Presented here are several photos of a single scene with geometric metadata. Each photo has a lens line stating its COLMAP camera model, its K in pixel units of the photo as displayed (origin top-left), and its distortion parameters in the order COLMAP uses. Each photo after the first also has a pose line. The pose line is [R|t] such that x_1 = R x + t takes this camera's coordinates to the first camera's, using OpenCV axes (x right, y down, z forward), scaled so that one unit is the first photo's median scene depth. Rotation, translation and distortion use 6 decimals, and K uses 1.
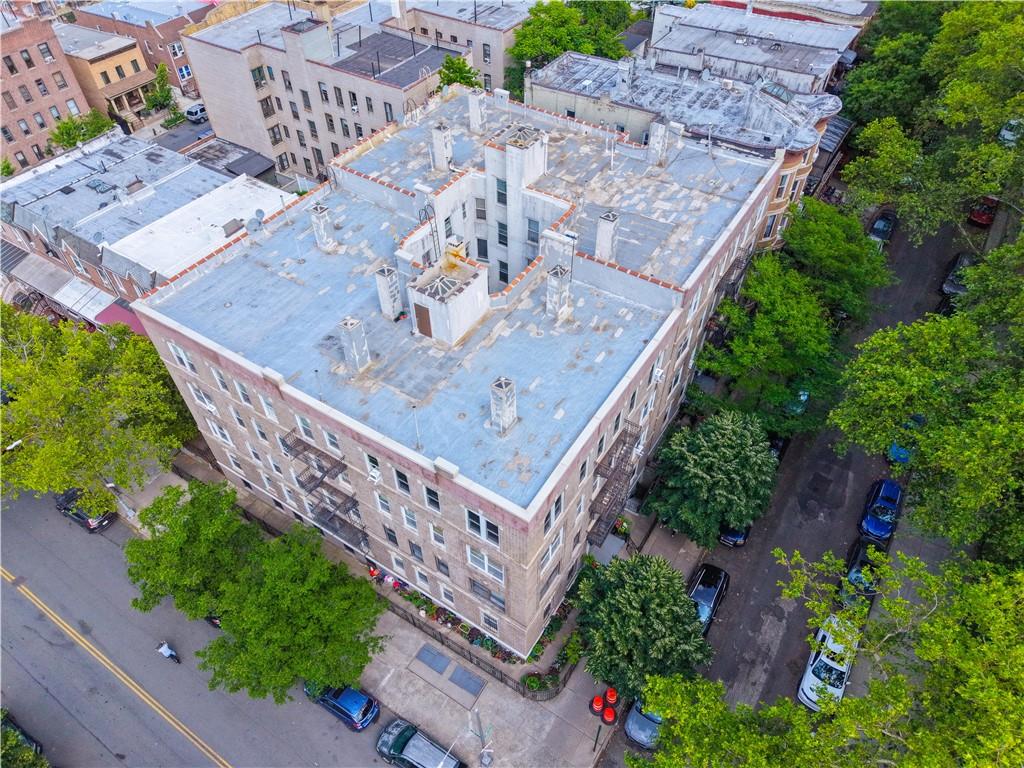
lens RADIAL K [[683.3, 0, 512.0], [0, 683.3, 384.0], [0, 0, 1]] dist [0.021725, -0.012112]
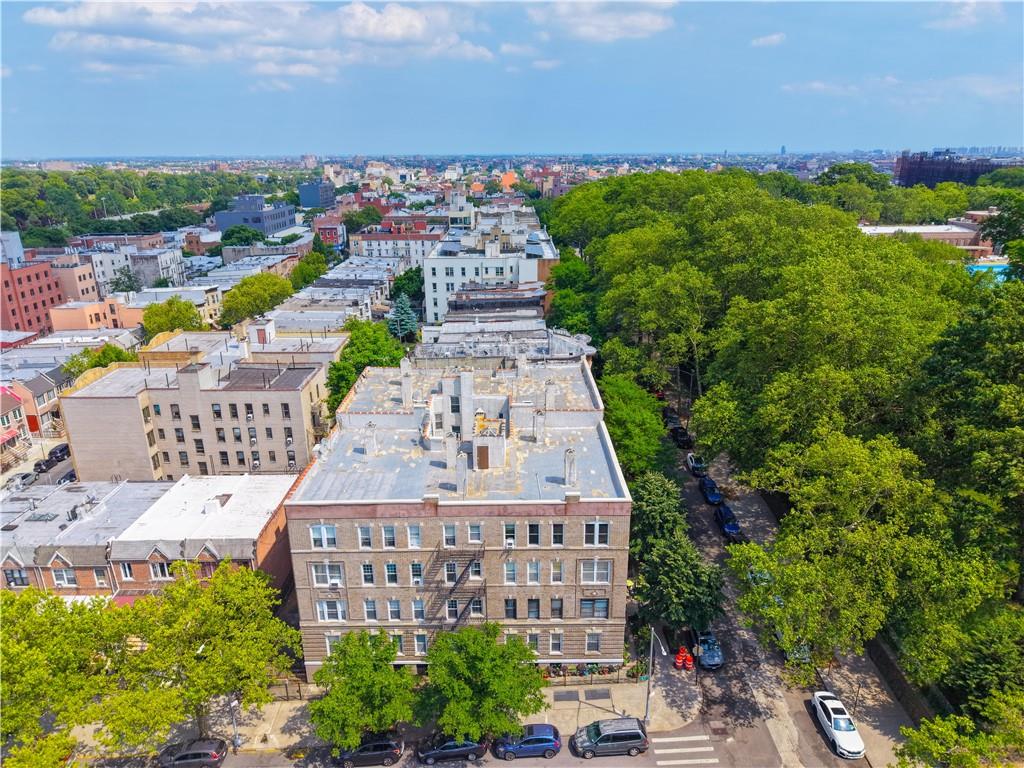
lens RADIAL K [[683.3, 0, 512.0], [0, 683.3, 384.0], [0, 0, 1]] dist [0.021725, -0.012112]
pose [[0.839387, -0.173890, 0.514968, -0.679750], [0.397226, 0.842950, -0.362830, 0.285635], [-0.370999, 0.509114, 0.776635, -0.267768]]
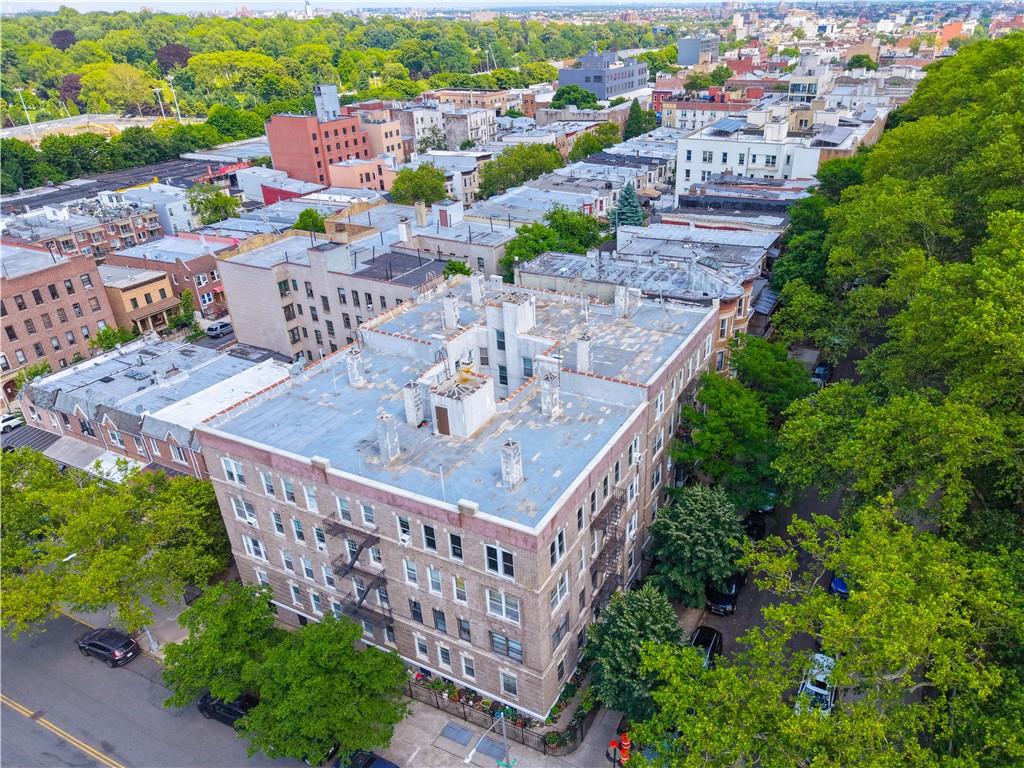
lens RADIAL K [[728.4, 0, 565.8], [0, 728.4, 363.5], [0, 0, 1]] dist [0.054579, -0.046016]
pose [[0.994931, -0.054227, 0.084688, -0.011116], [0.080745, 0.932753, -0.351357, 0.225396], [-0.059940, 0.356414, 0.932403, -0.215236]]
